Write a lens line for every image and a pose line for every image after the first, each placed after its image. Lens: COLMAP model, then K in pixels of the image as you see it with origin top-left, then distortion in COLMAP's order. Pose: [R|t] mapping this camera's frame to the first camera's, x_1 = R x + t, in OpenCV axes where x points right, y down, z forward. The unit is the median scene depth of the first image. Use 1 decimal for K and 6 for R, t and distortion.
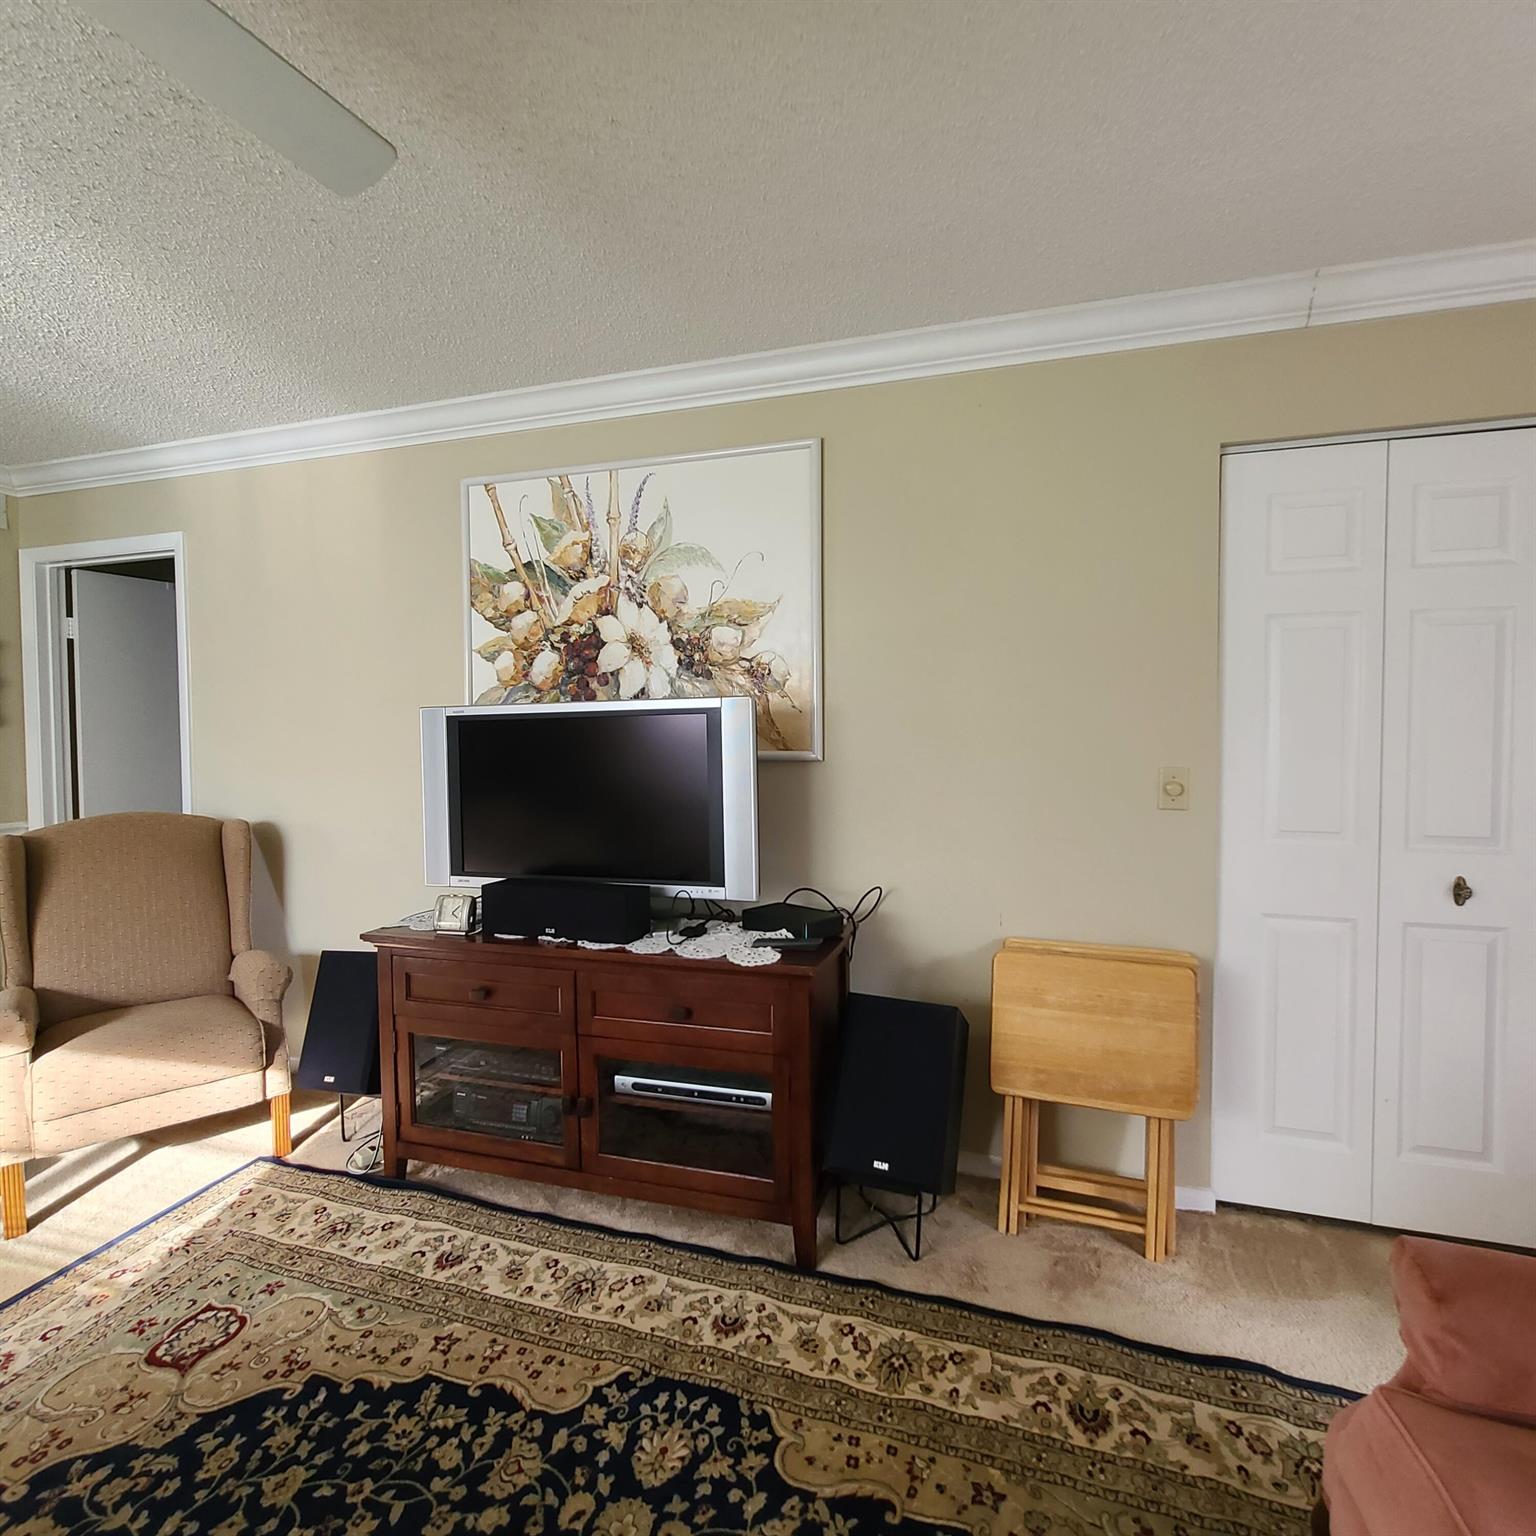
lens RADIAL K [[831.5, 0, 771.0], [0, 831.5, 761.8], [0, 0, 1]] dist [-0.003061, 0.000023]
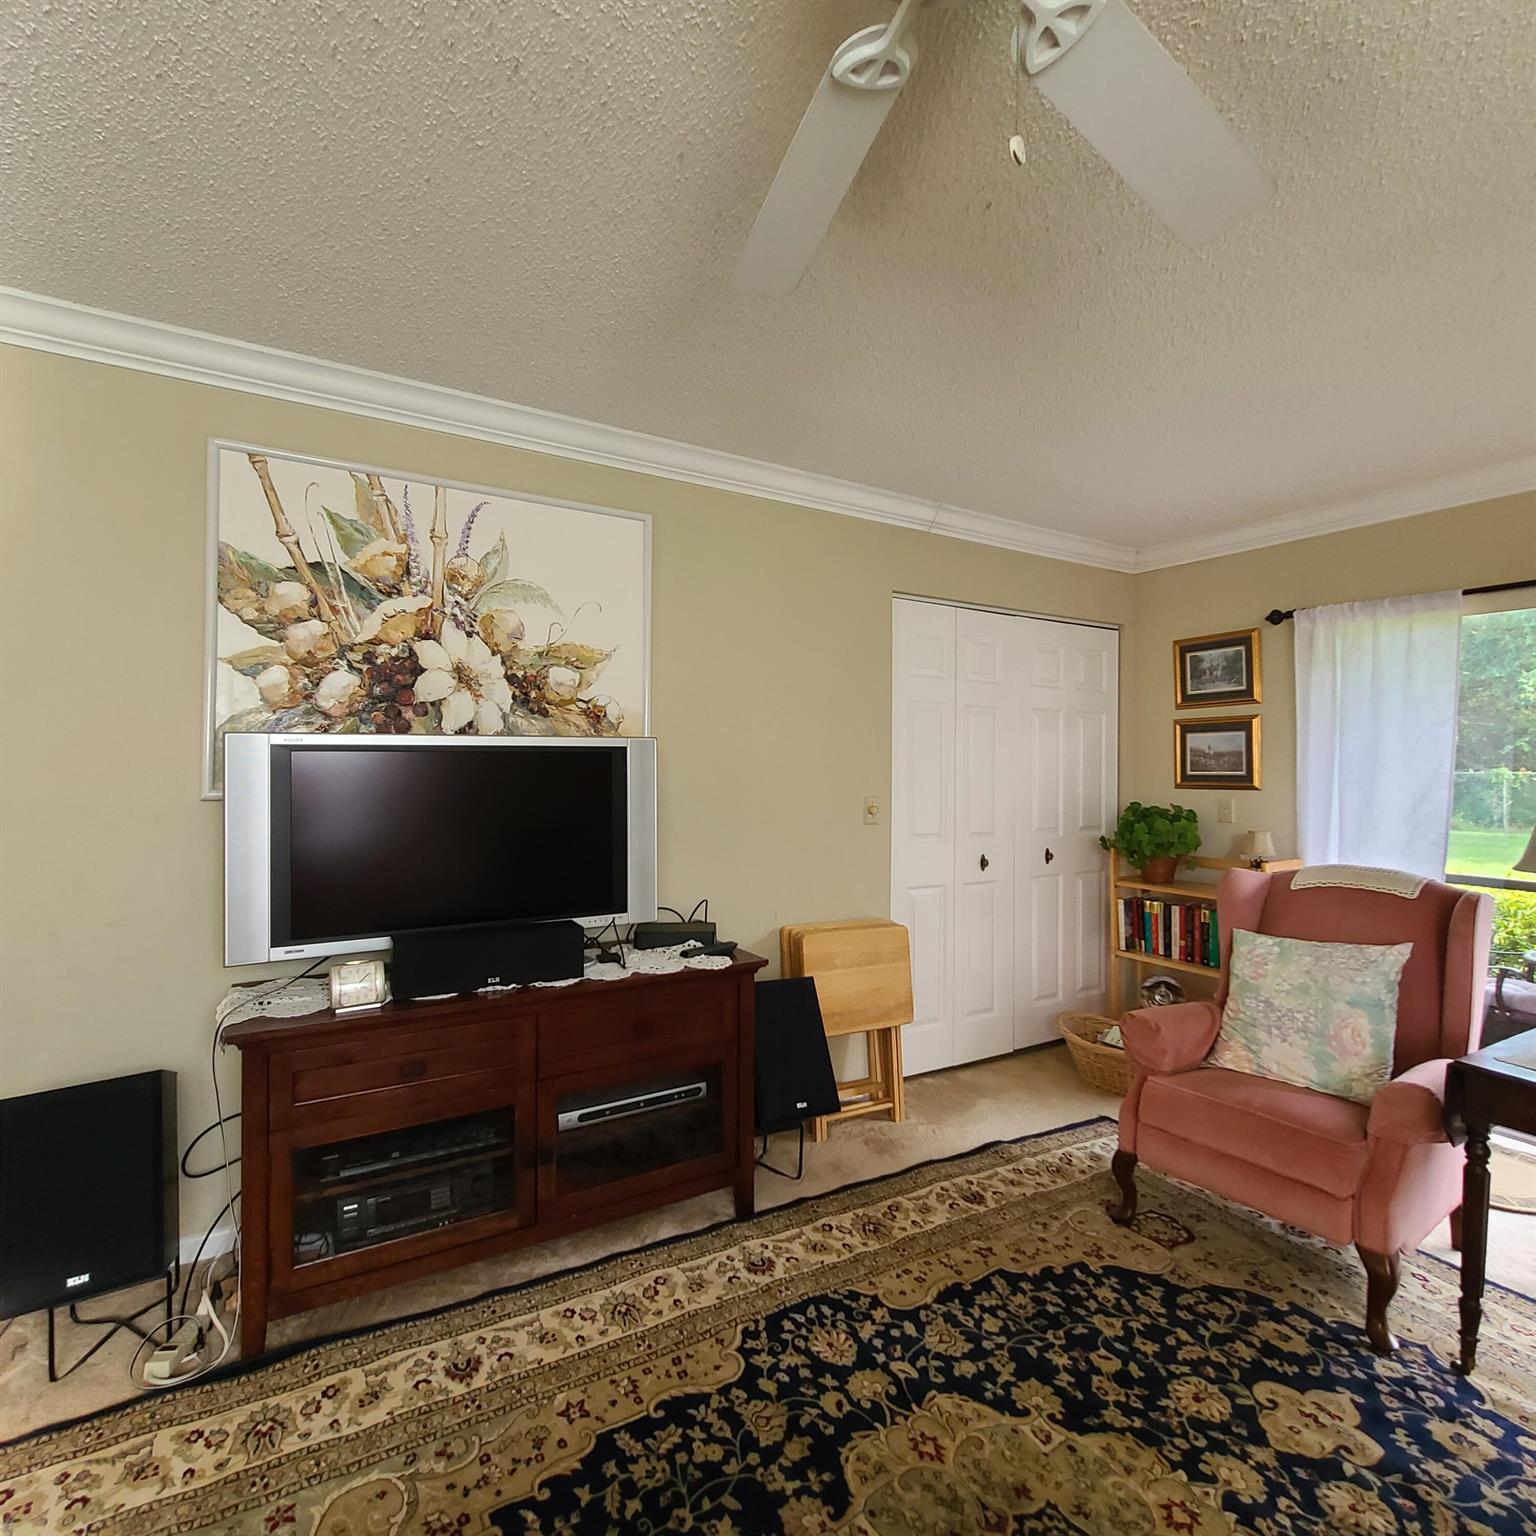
lens RADIAL K [[831.5, 0, 770.8], [0, 831.5, 765.7], [0, 0, 1]] dist [-0.003061, 0.000023]
pose [[0.658290, 0.014295, 0.752629, -0.806723], [0.016596, 0.999301, -0.033496, -0.001205], [-0.752582, 0.034541, 0.657592, 0.150792]]
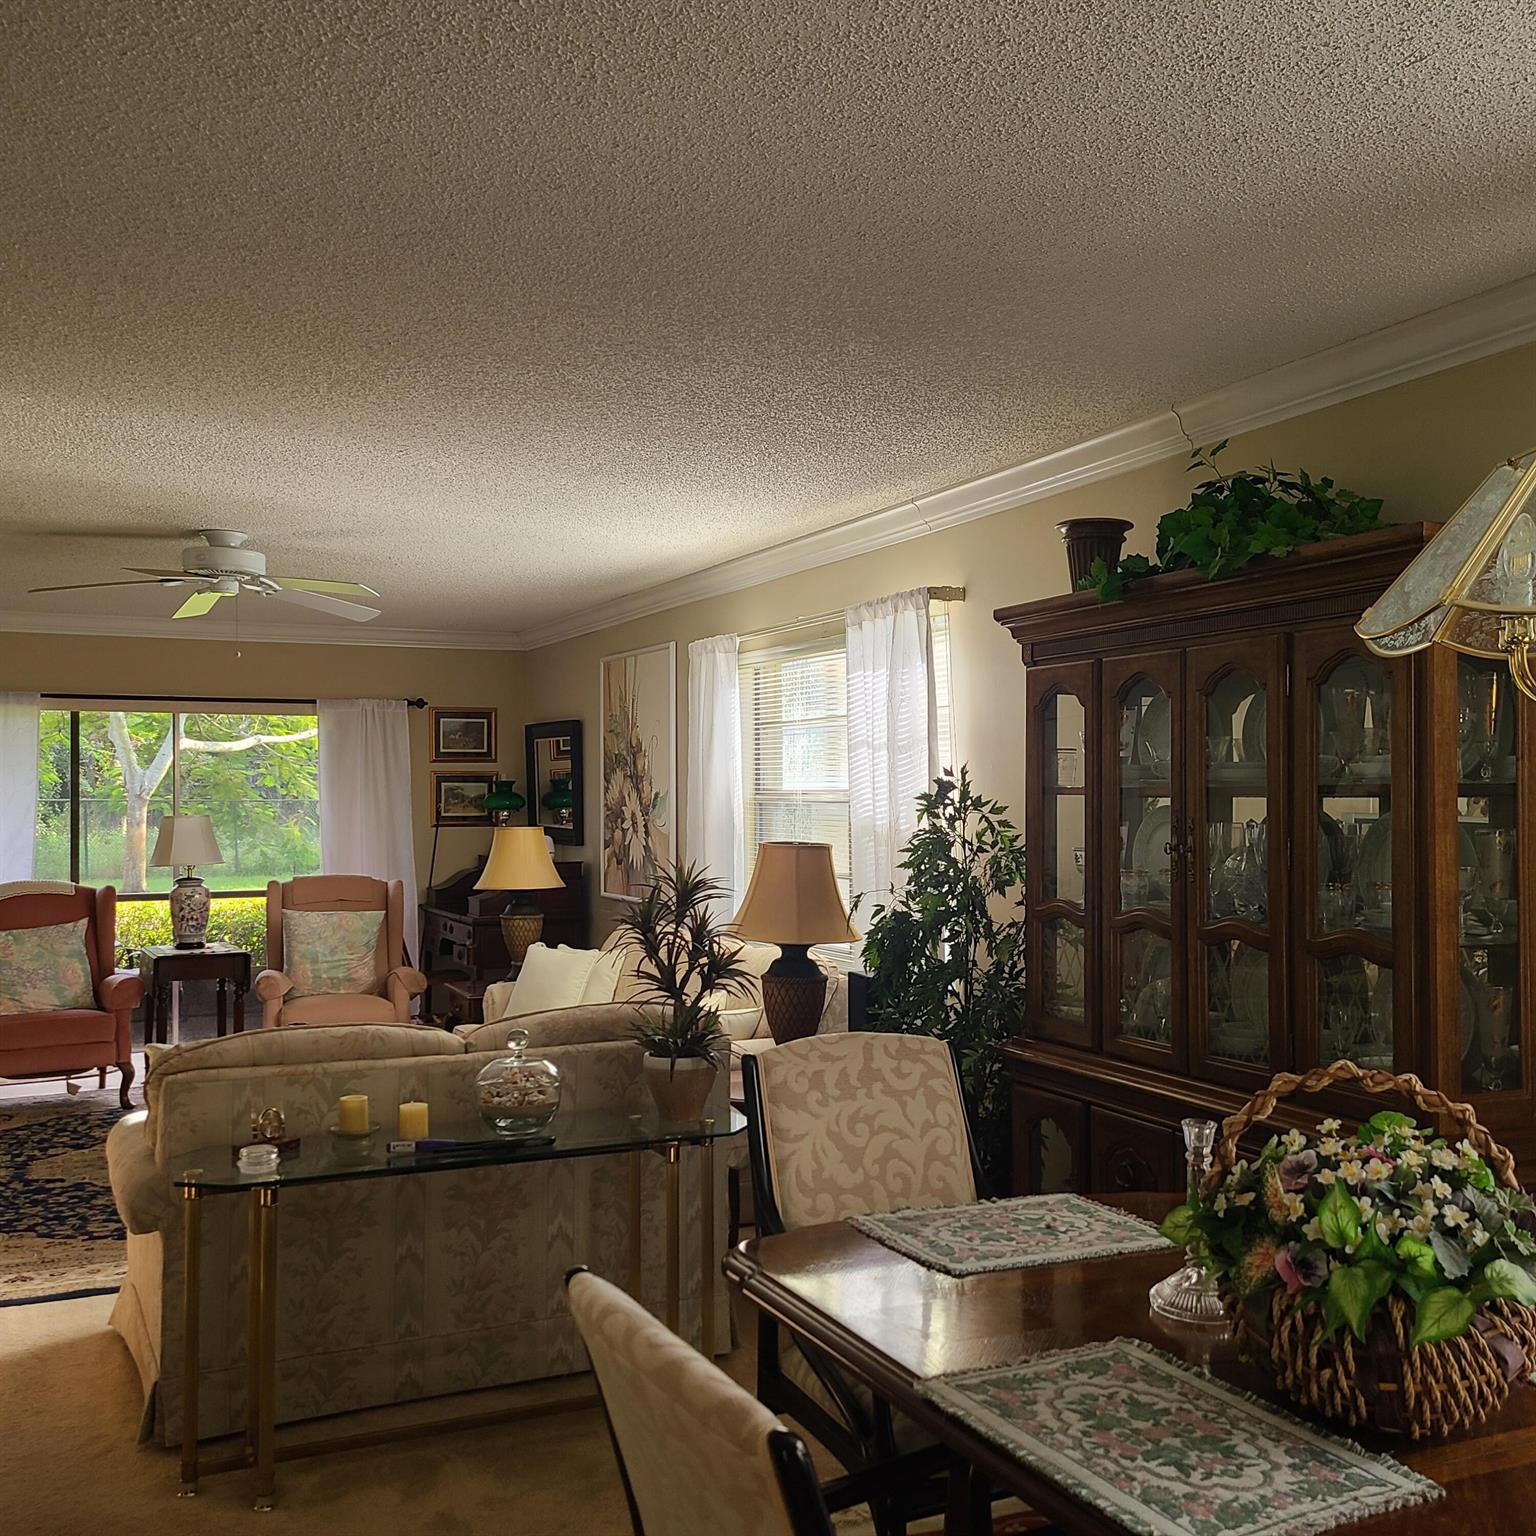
lens RADIAL K [[1576.1, 0, 764.9], [0, 1576.1, 783.5], [0, 0, 1]] dist [0.075499, 0.000000]
pose [[-0.670073, 0.014399, 0.742156, -3.146036], [0.043342, 0.998865, 0.019752, -0.098694], [-0.741029, 0.045402, -0.669936, 1.516079]]
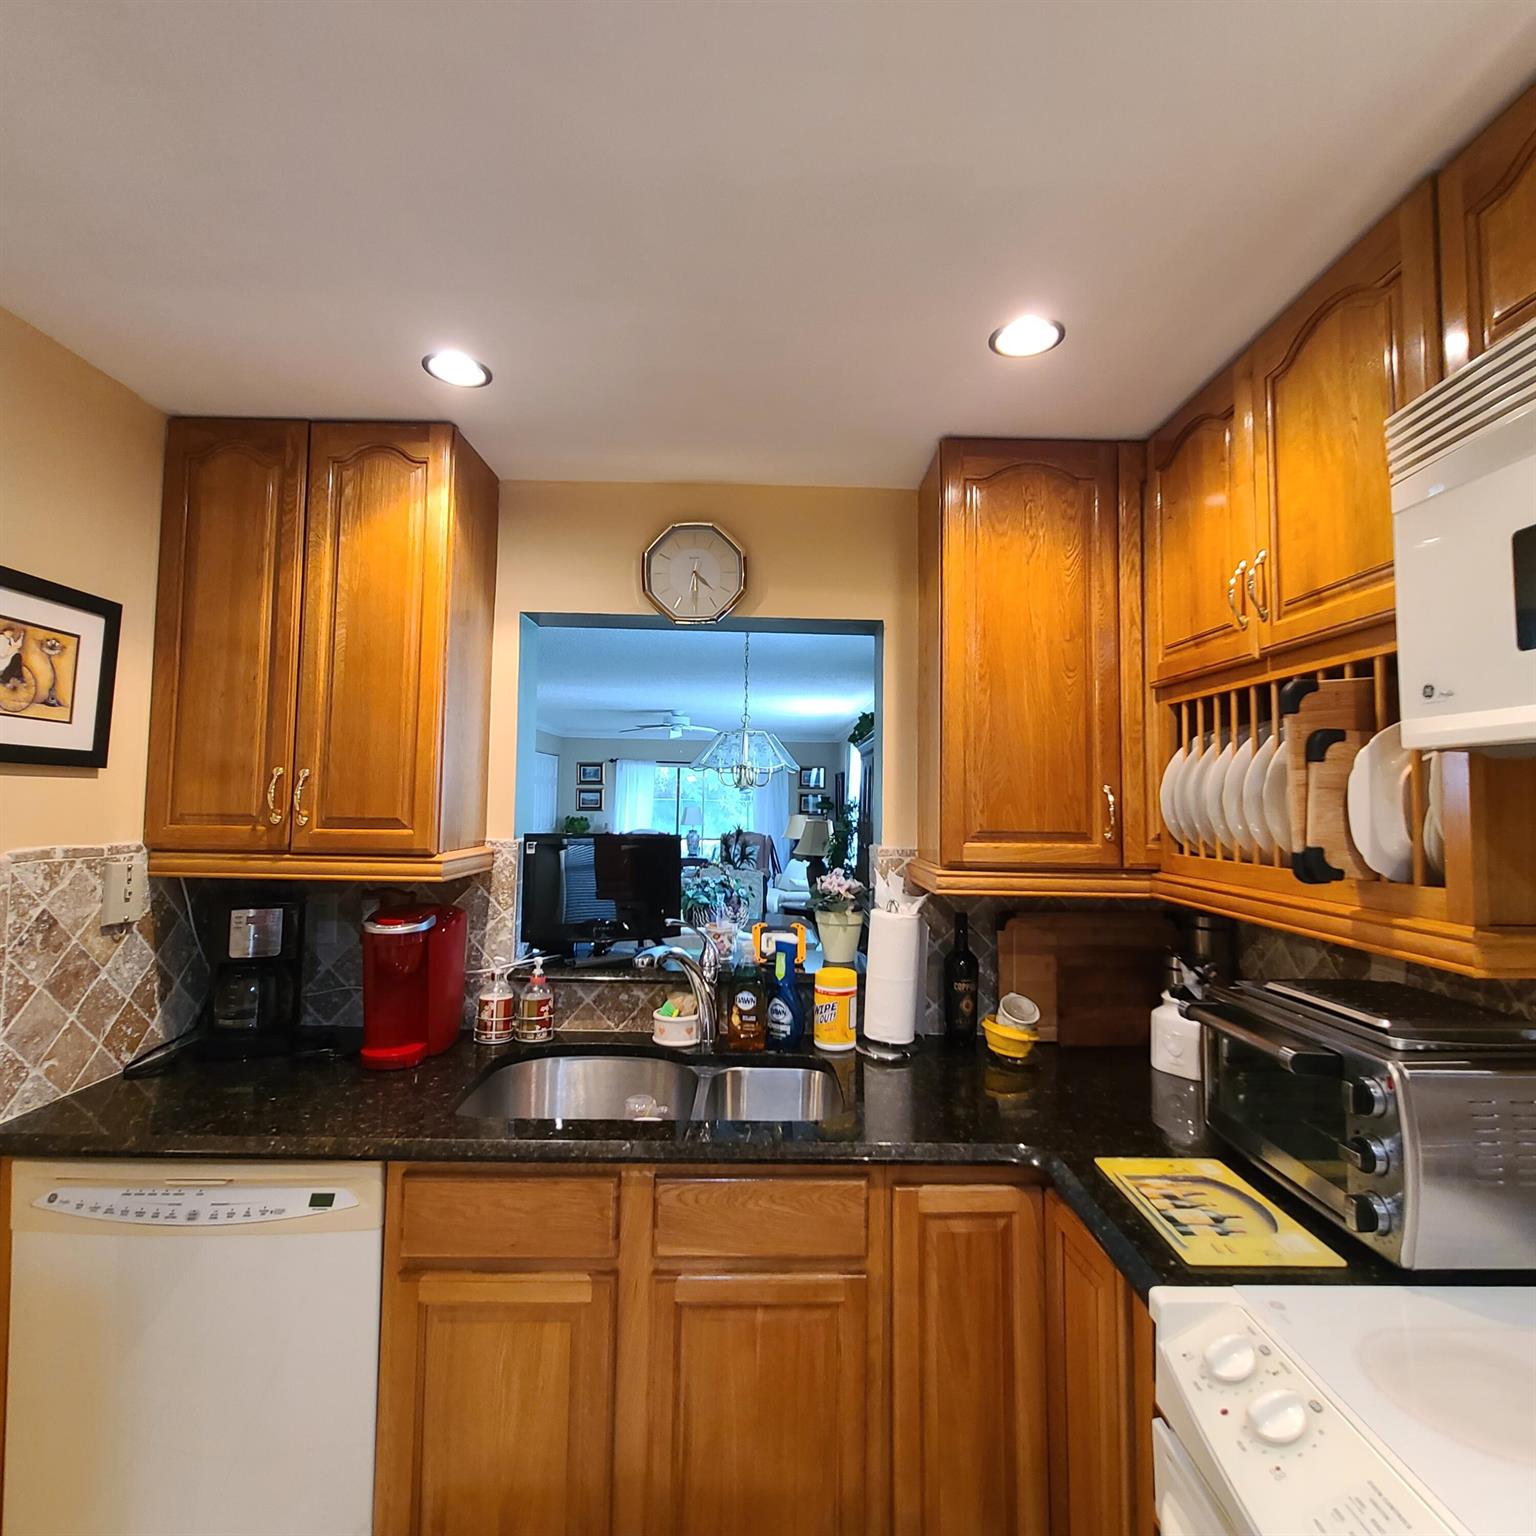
lens RADIAL K [[831.5, 0, 771.0], [0, 831.5, 760.3], [0, 0, 1]] dist [-0.003061, 0.000023]
pose [[-0.315095, 0.046696, 0.947911, -4.610011], [0.026346, 0.998834, -0.040447, -0.078913], [-0.948694, 0.012229, -0.315958, 1.227590]]
